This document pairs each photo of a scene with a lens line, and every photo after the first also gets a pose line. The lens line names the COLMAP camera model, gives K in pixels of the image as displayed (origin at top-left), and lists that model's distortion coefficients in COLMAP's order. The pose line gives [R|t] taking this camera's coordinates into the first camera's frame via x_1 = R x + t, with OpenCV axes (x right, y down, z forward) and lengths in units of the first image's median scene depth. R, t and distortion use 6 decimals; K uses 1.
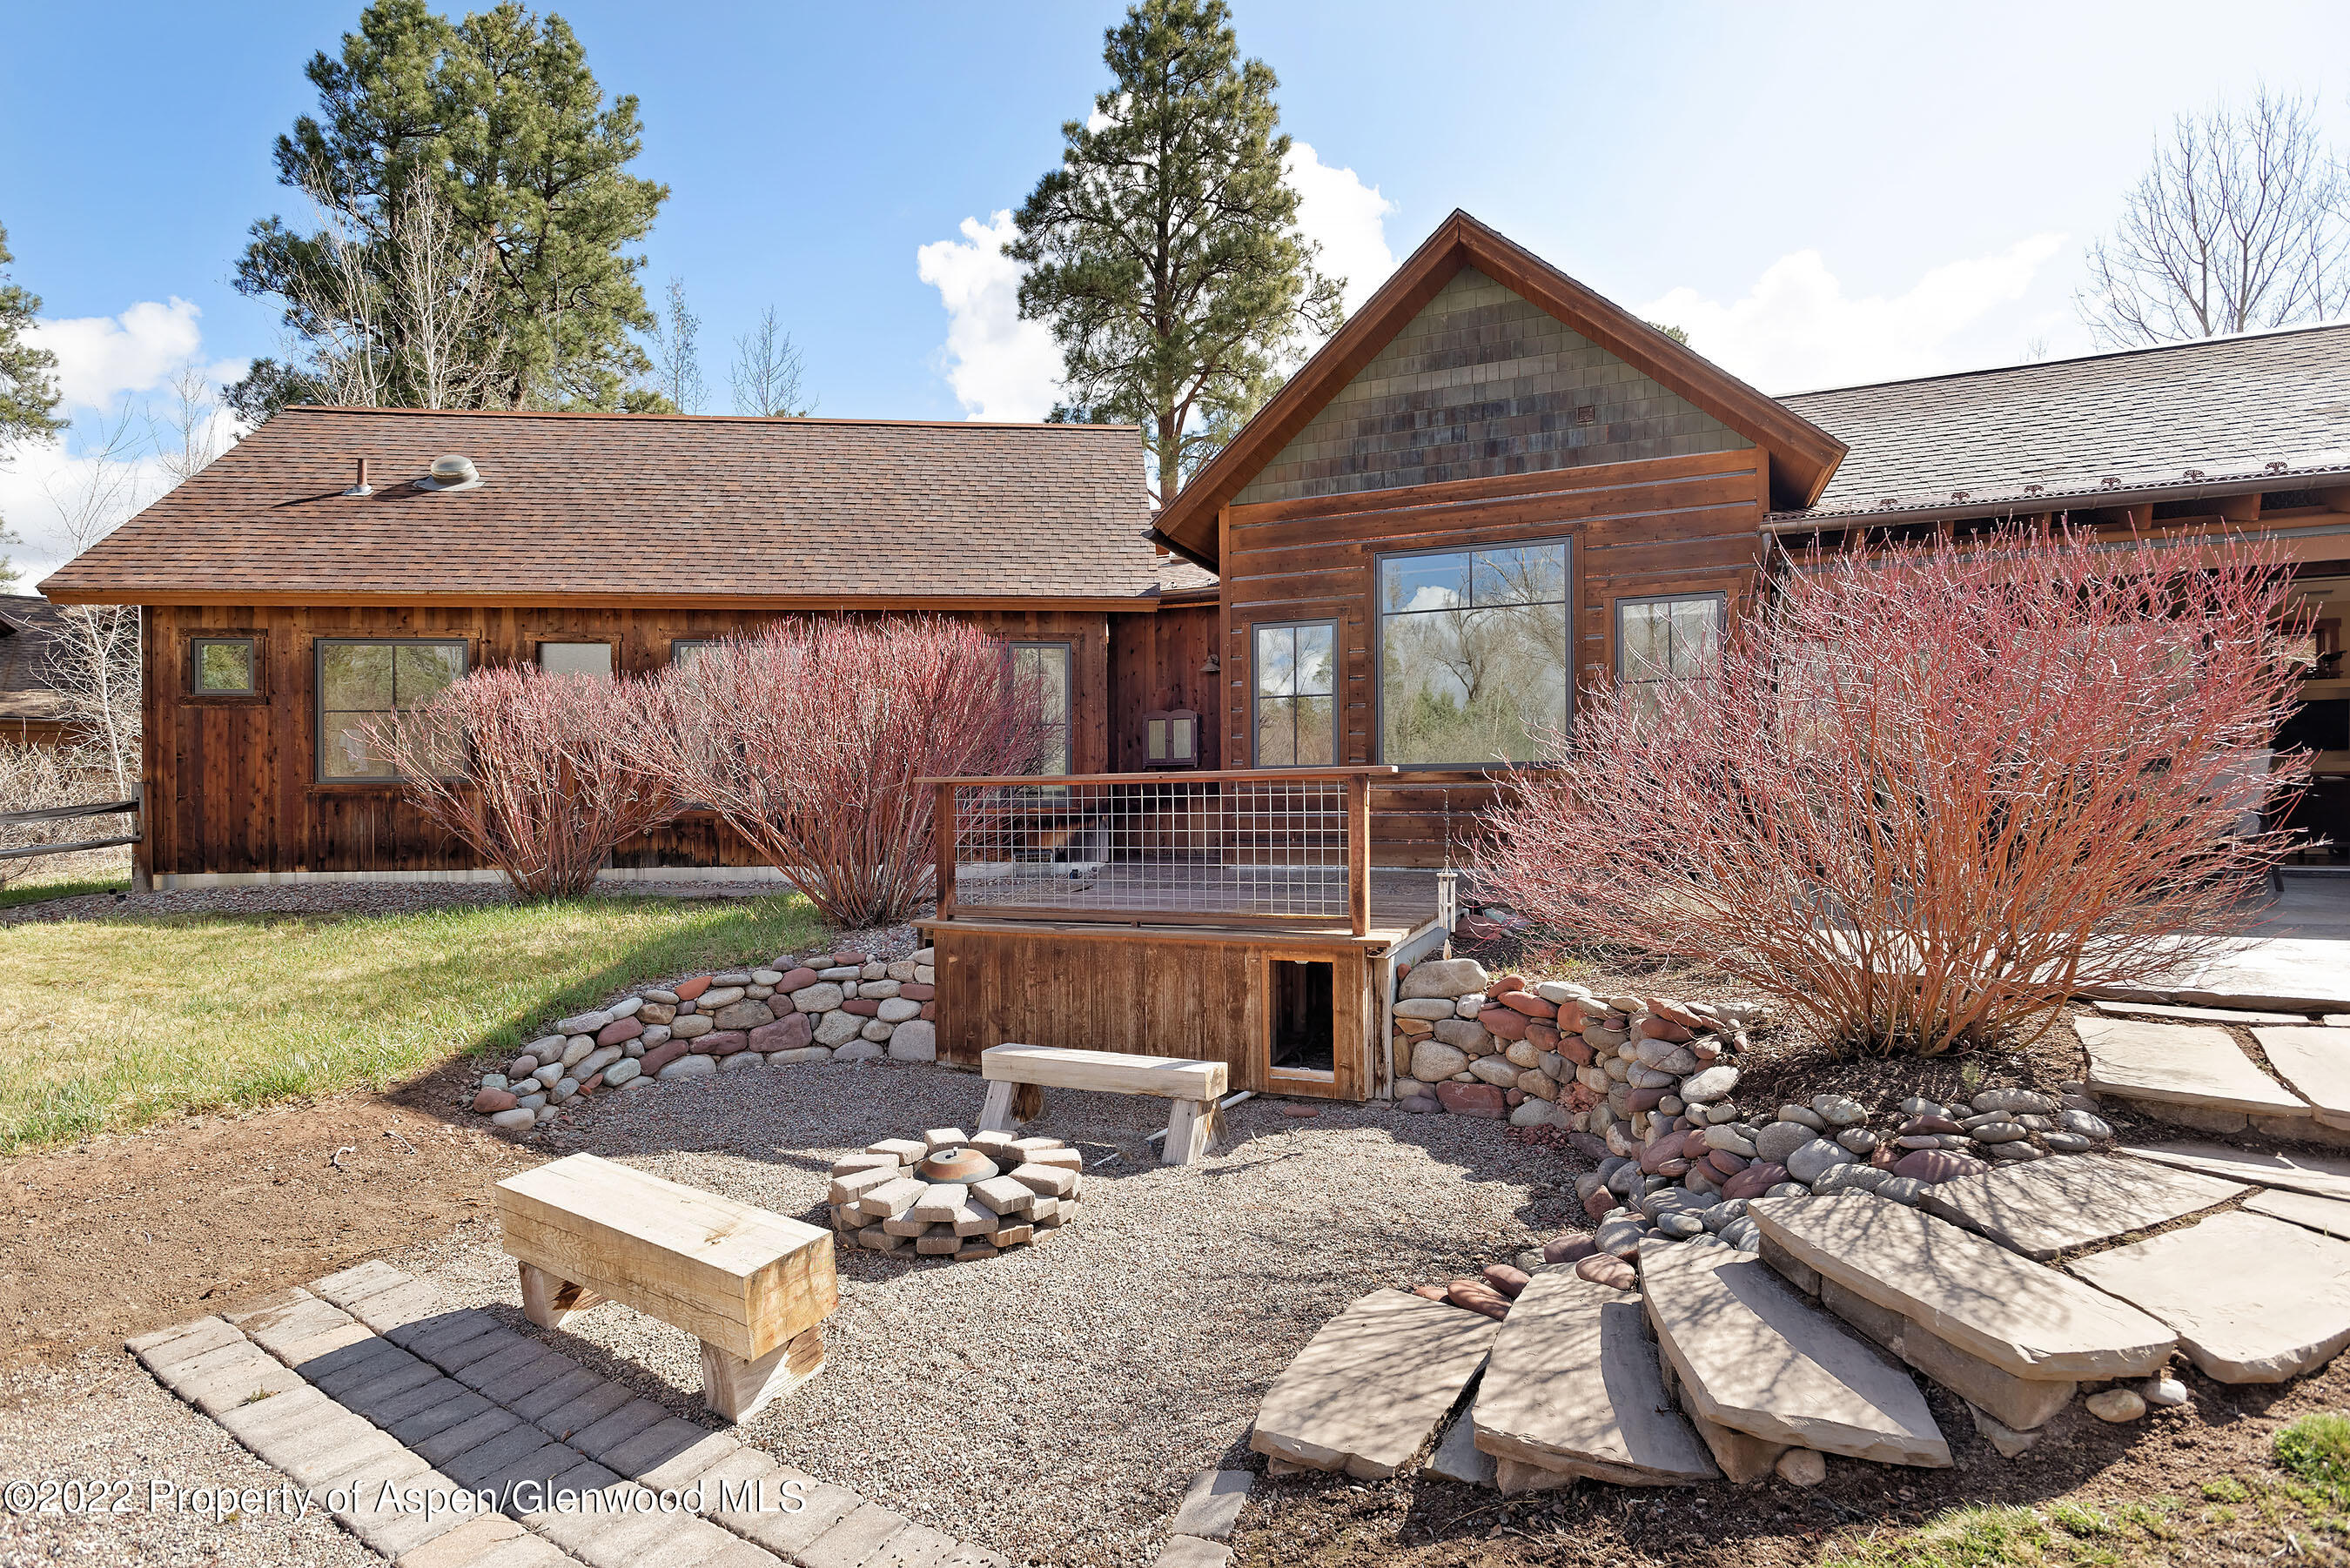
lens RADIAL K [[1102.7, 0, 1165.5], [0, 1102.7, 828.2], [0, 0, 1]] dist [-0.002370, -0.000696]
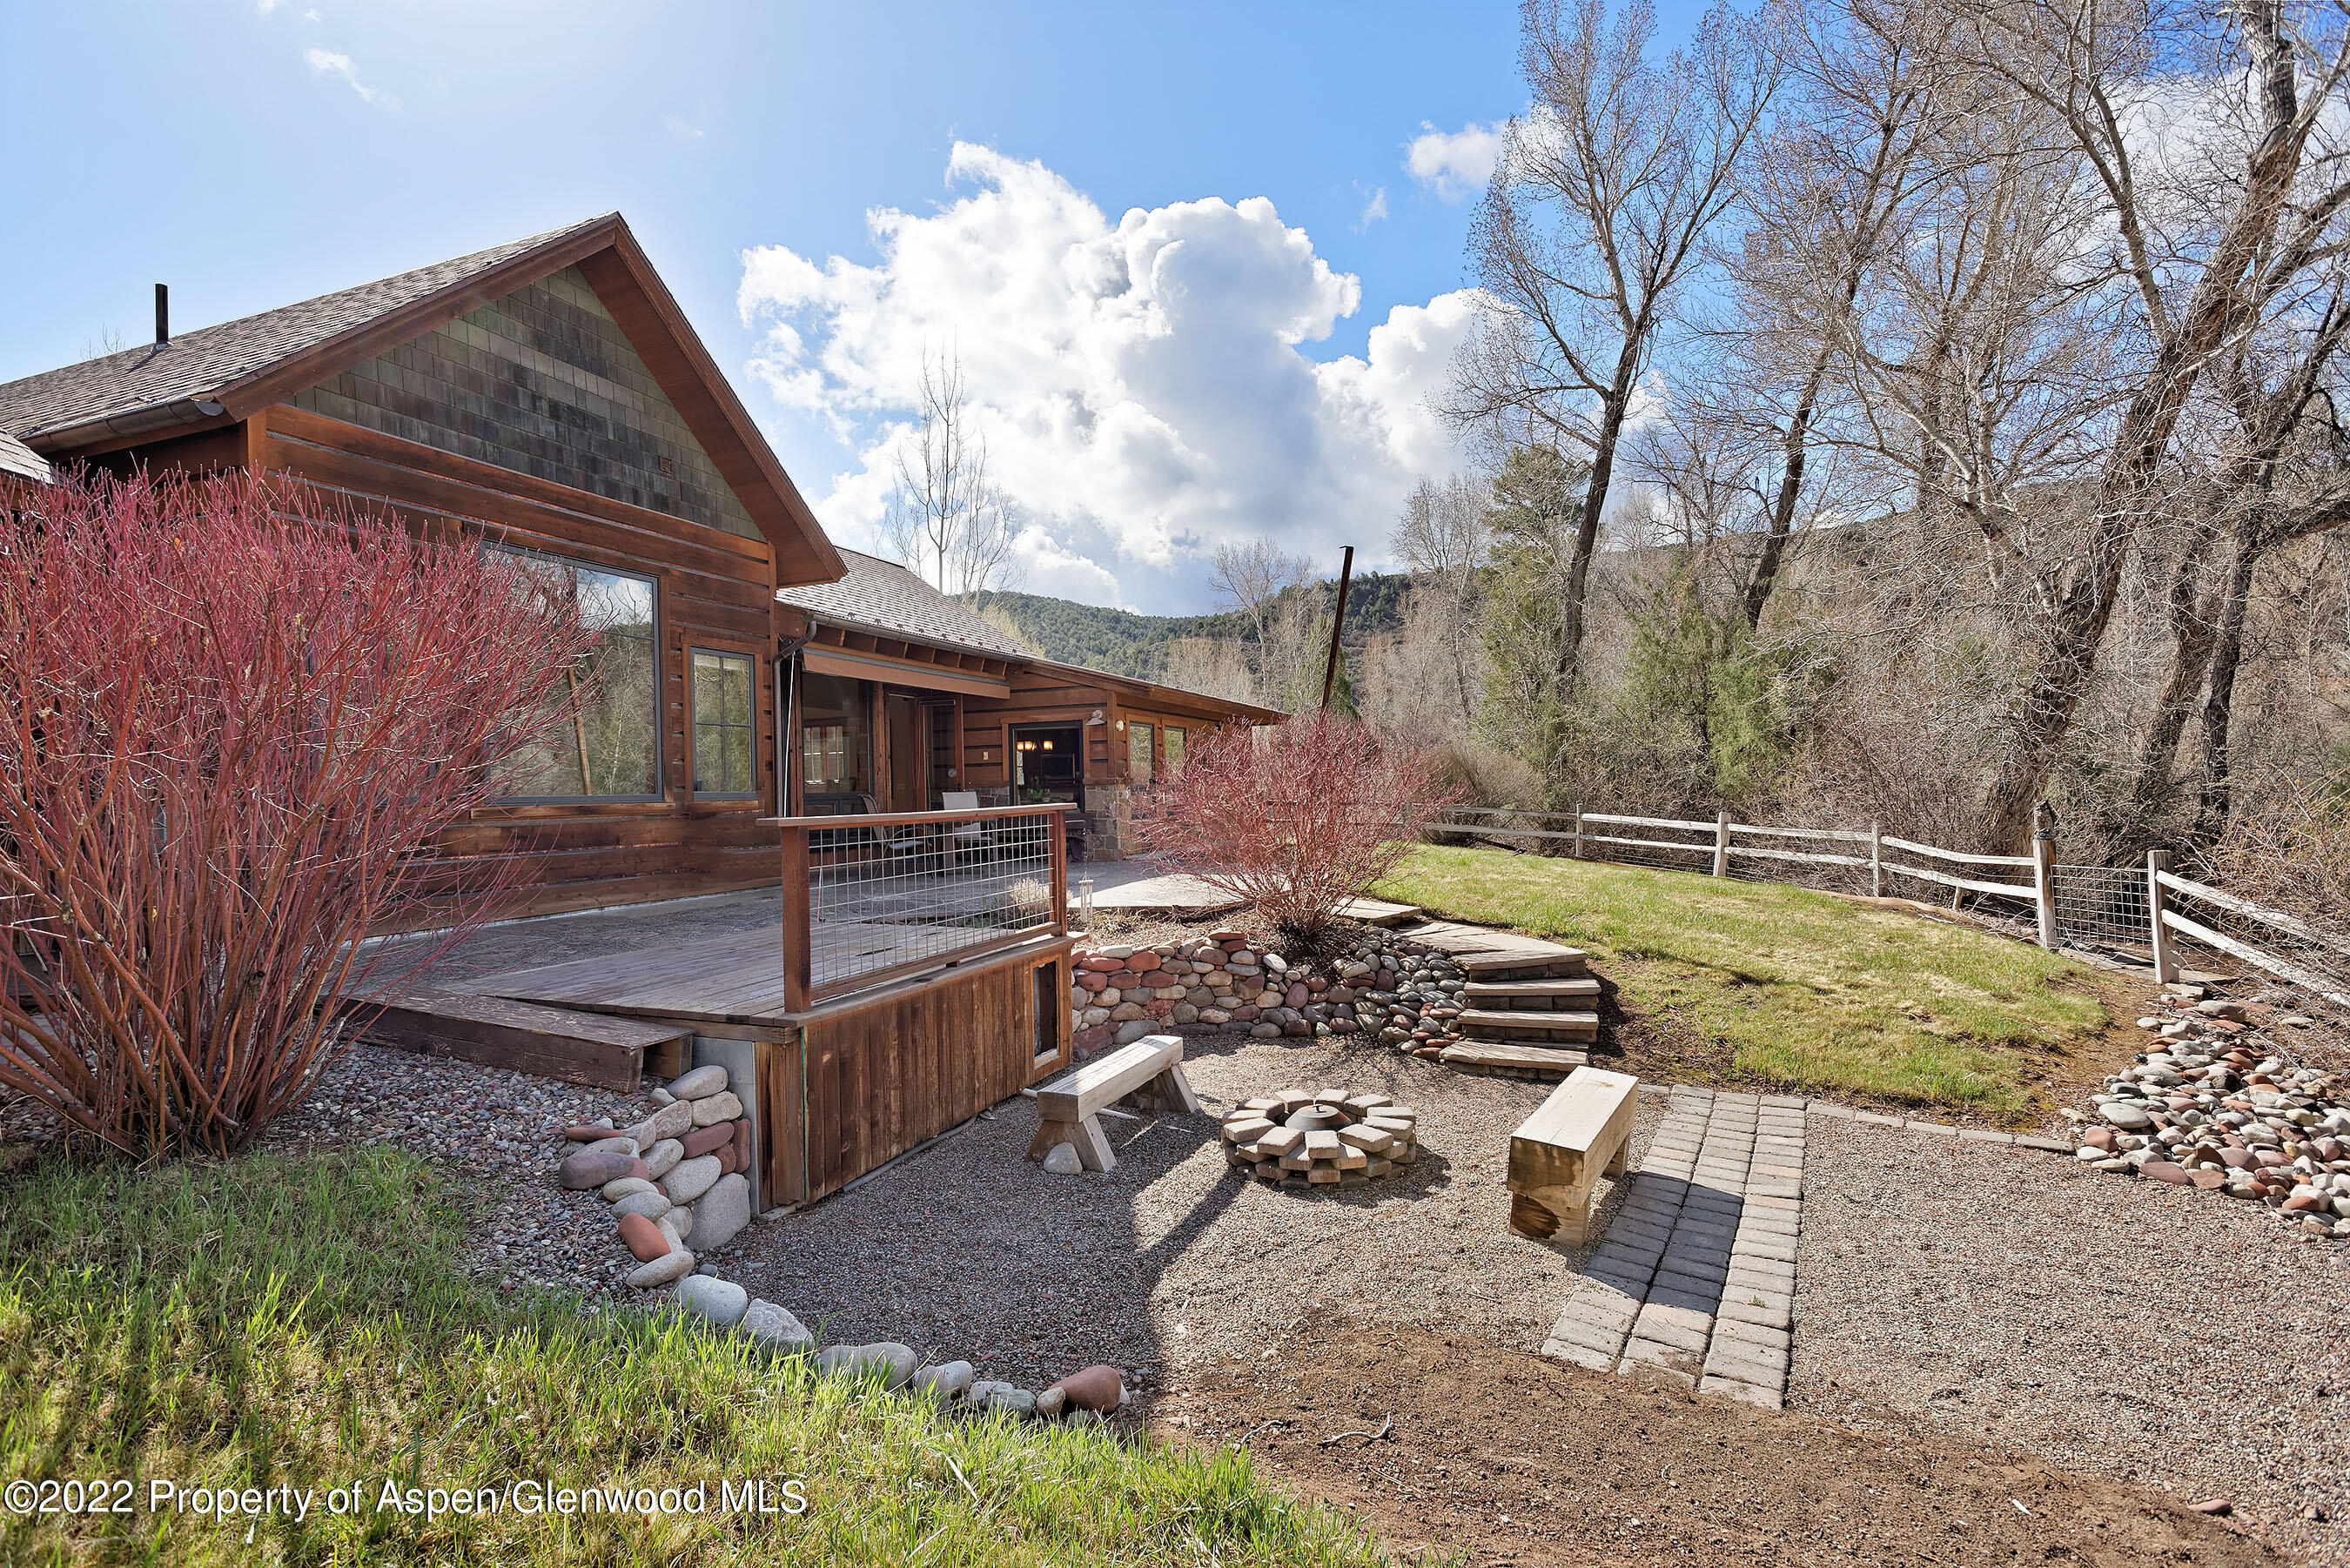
lens RADIAL K [[1102.7, 0, 1165.5], [0, 1102.7, 828.2], [0, 0, 1]] dist [-0.002370, -0.000696]
pose [[-0.028041, -0.022415, 0.999355, -1.359945], [0.044694, 0.998721, 0.023654, -0.065679], [-0.998607, 0.045329, -0.027003, 1.112263]]
